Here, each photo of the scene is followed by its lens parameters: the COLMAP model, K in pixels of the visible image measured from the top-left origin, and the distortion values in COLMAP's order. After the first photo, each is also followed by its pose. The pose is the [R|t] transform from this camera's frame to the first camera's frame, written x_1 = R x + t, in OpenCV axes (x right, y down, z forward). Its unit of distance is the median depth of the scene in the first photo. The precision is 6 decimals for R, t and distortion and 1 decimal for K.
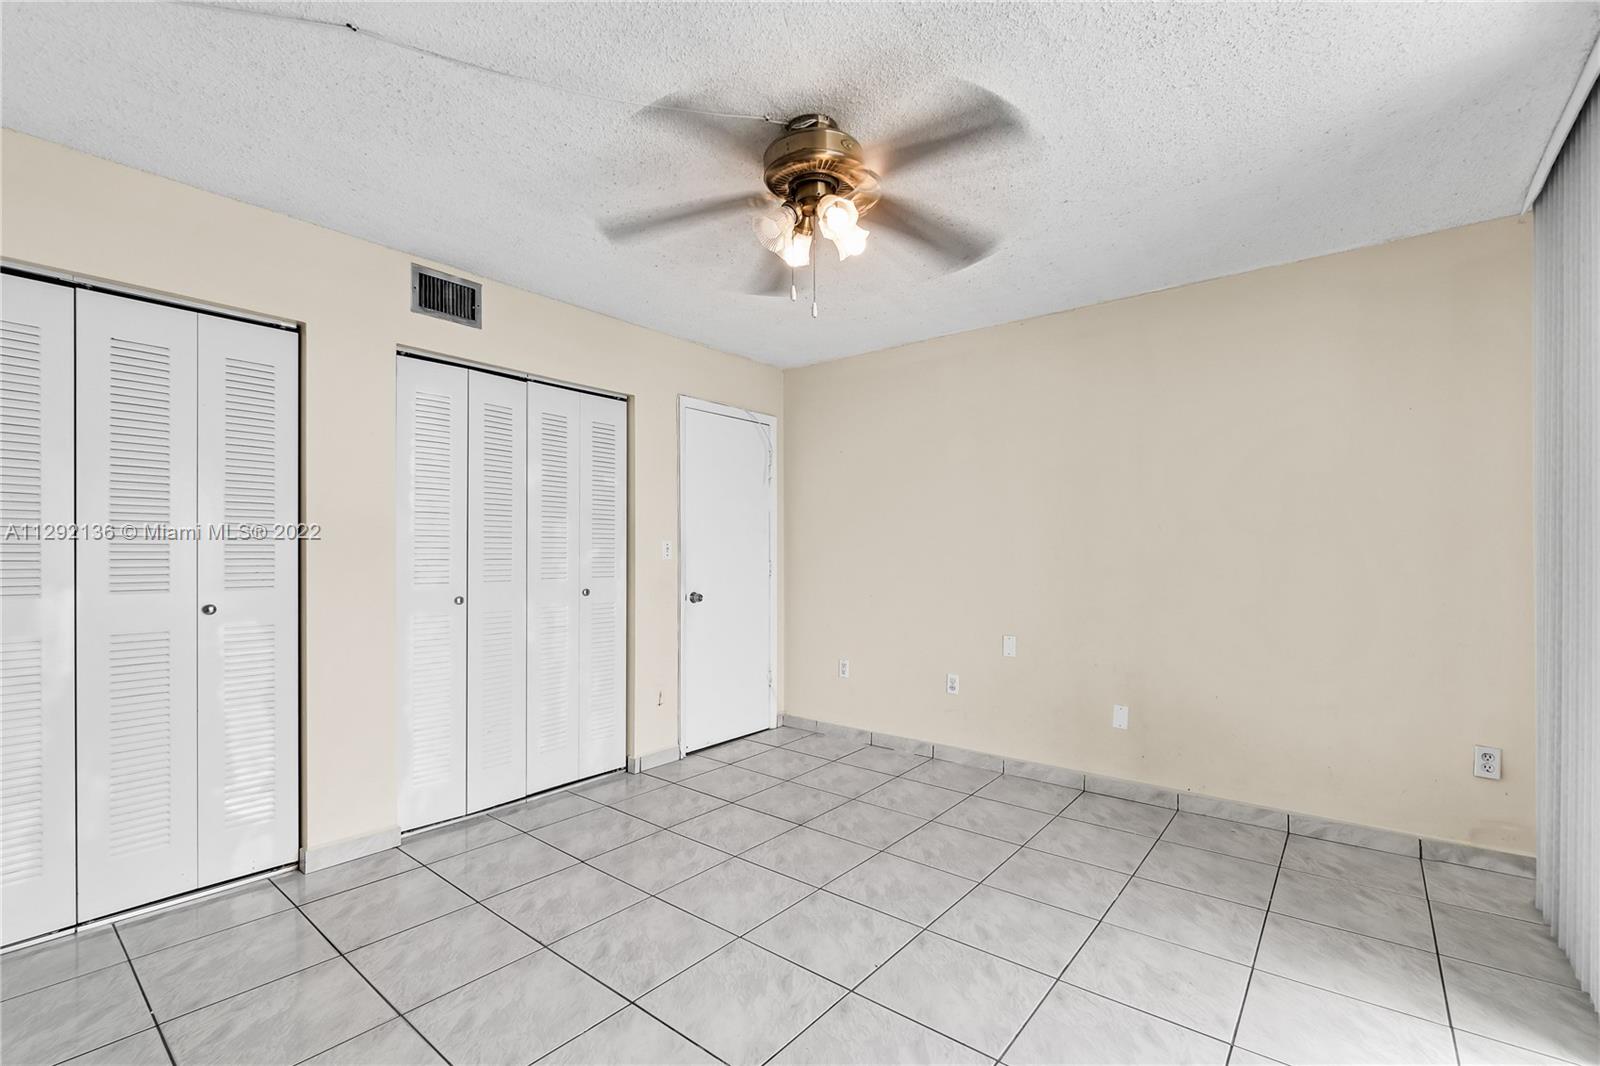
lens RADIAL K [[688.6, 0, 789.7], [0, 688.6, 547.2], [0, 0, 1]] dist [-0.004052, -0.000069]
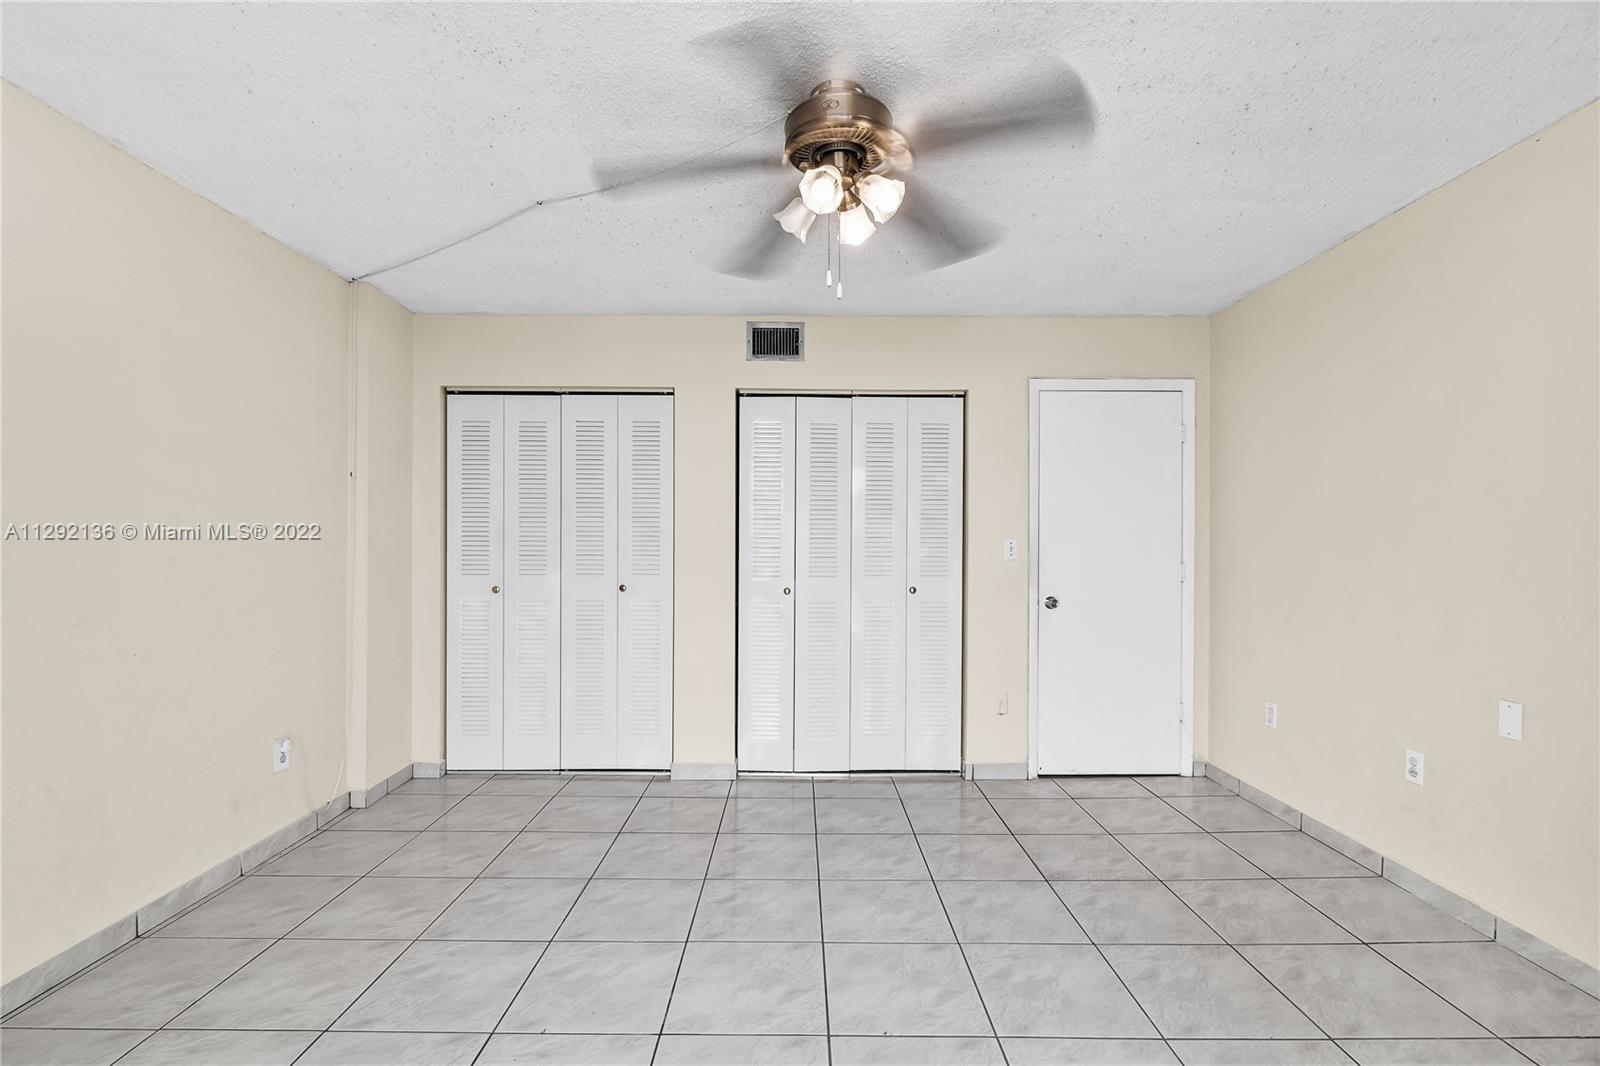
lens RADIAL K [[704.0, 0, 801.7], [0, 704.0, 544.8], [0, 0, 1]] dist [-0.000748, -0.000200]
pose [[0.648543, -0.004139, -0.761167, 0.389522], [0.002618, 0.999991, -0.003207, 0.000332], [0.761174, 0.000087, 0.648548, 0.185407]]
